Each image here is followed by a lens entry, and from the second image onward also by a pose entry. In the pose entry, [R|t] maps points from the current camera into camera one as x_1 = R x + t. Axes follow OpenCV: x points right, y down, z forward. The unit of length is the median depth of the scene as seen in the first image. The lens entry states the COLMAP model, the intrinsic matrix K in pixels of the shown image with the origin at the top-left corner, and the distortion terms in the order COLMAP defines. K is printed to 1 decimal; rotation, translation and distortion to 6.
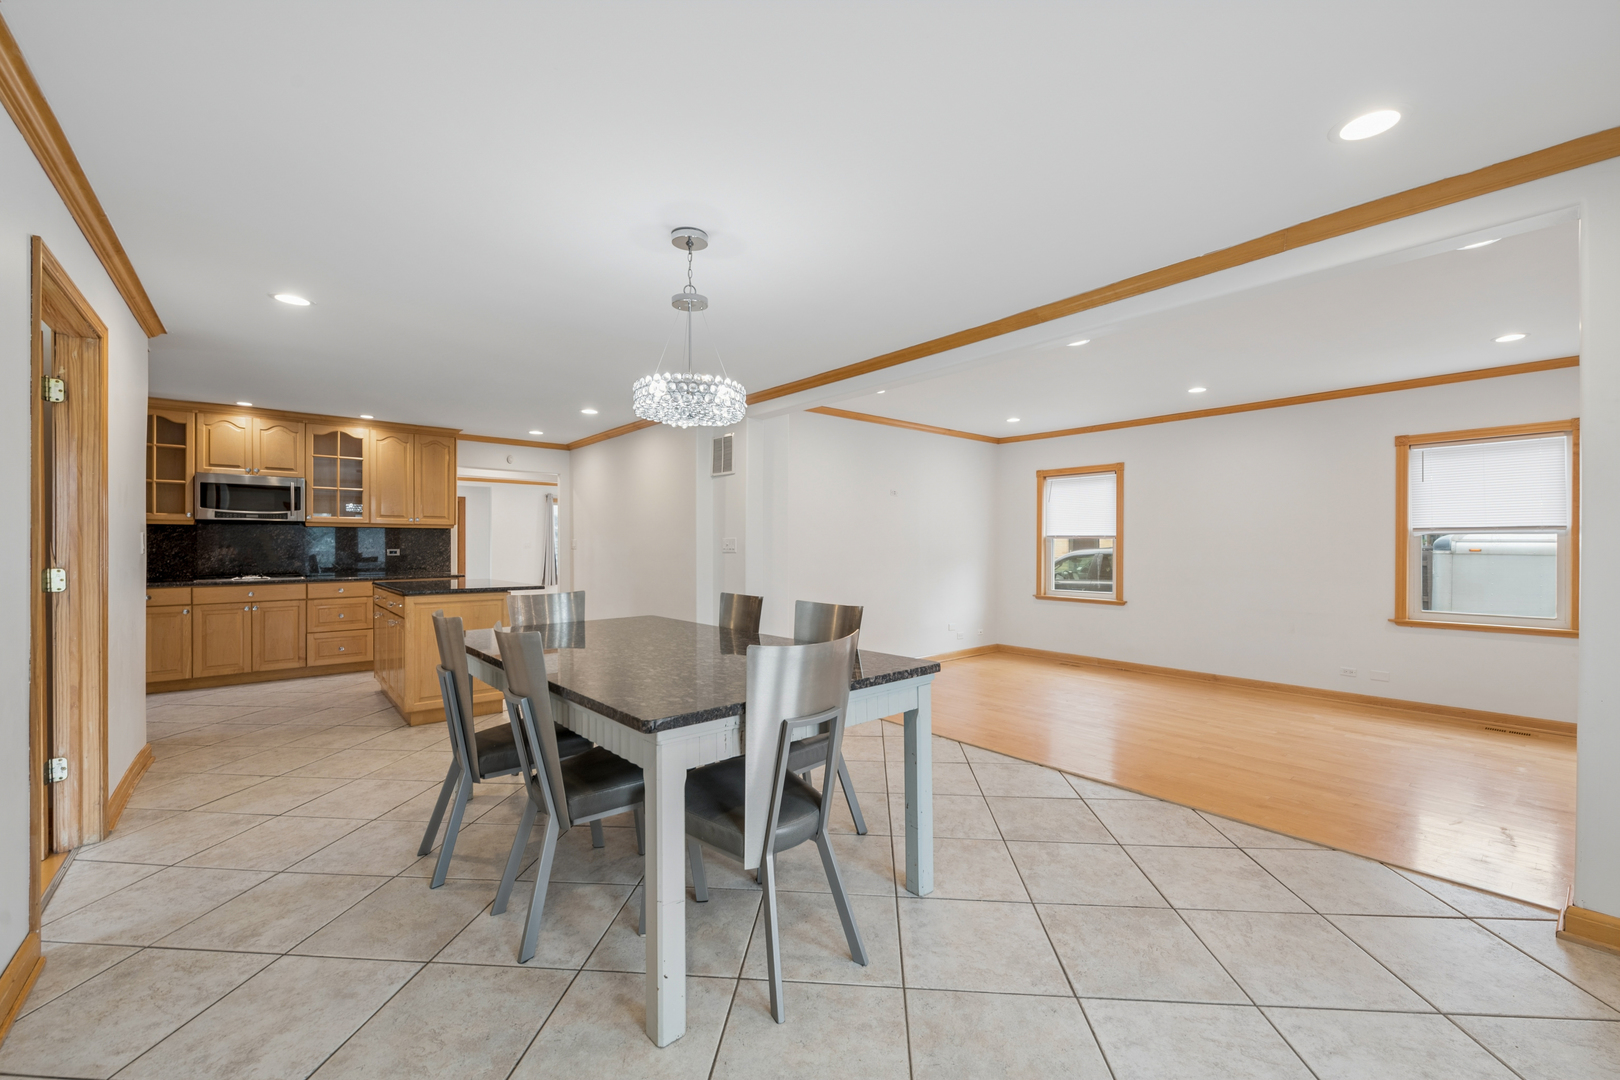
lens RADIAL K [[649.9, 0, 810.0], [0, 649.9, 540.0], [0, 0, 1]] dist [-0.000101, -0.000076]
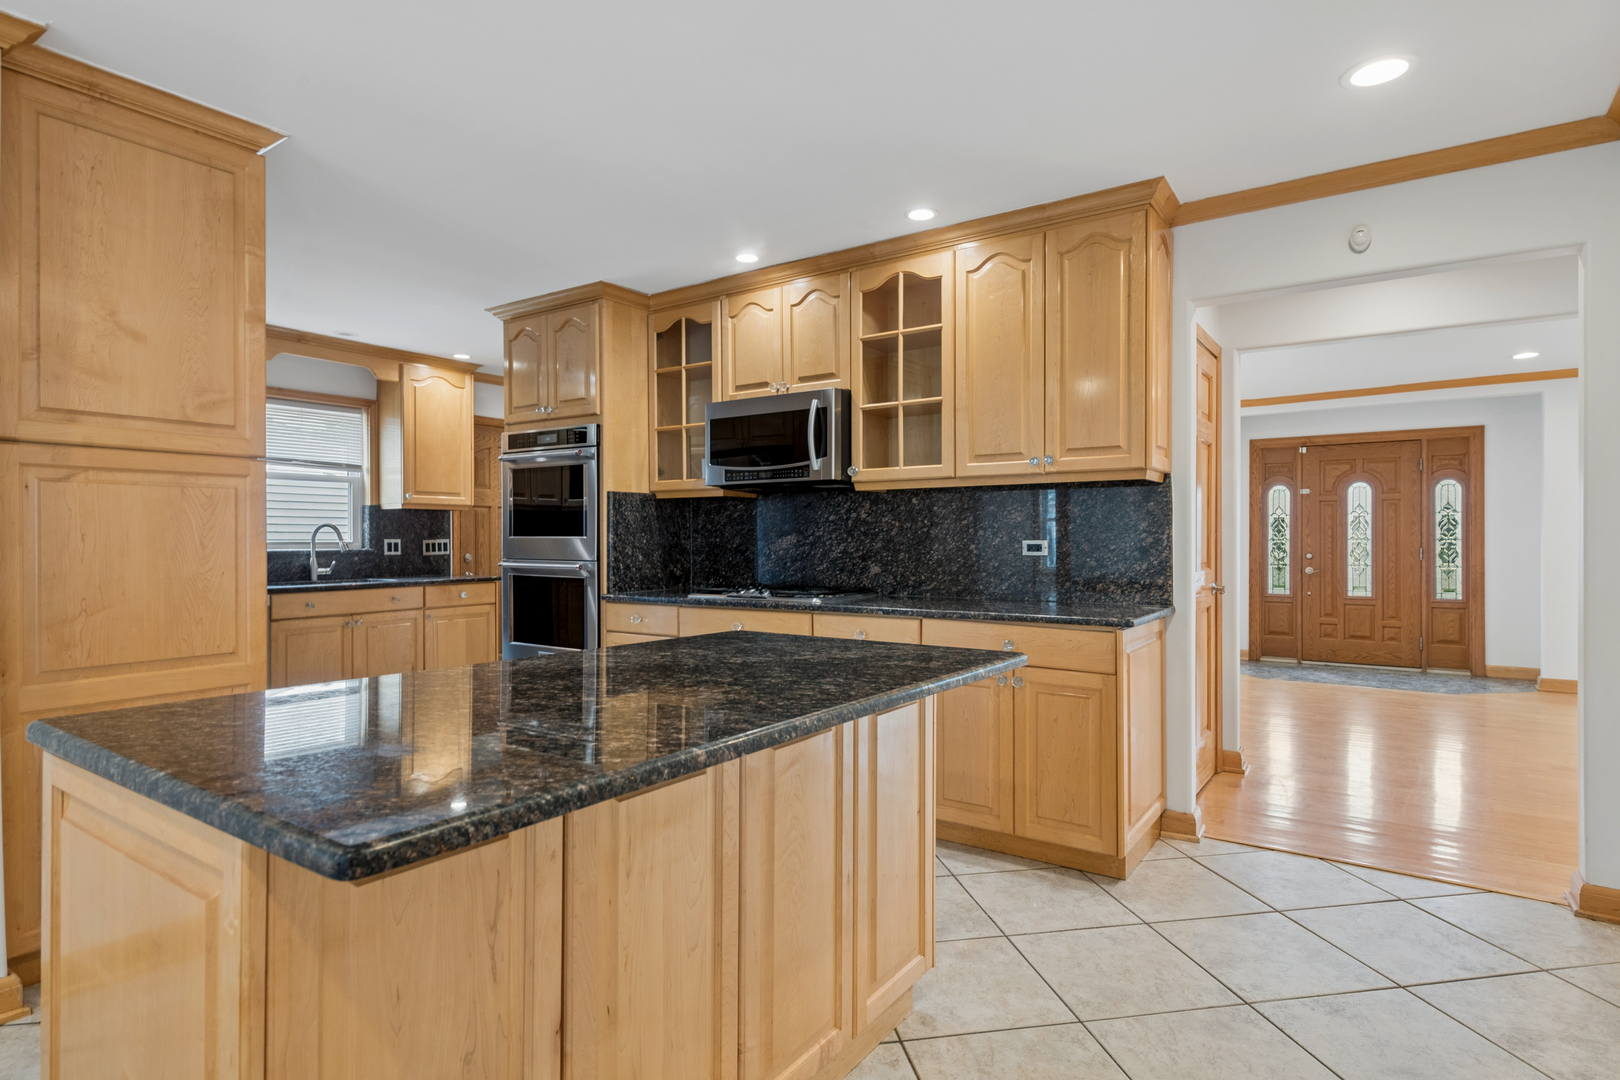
lens RADIAL K [[847.8, 0, 810.2], [0, 847.8, 536.6], [0, 0, 1]] dist [0.022081, -0.000045]
pose [[0.256556, -0.003926, -0.966521, -0.196219], [0.006192, 0.999978, -0.002418, 0.013864], [0.966510, -0.005364, 0.256575, 0.845413]]
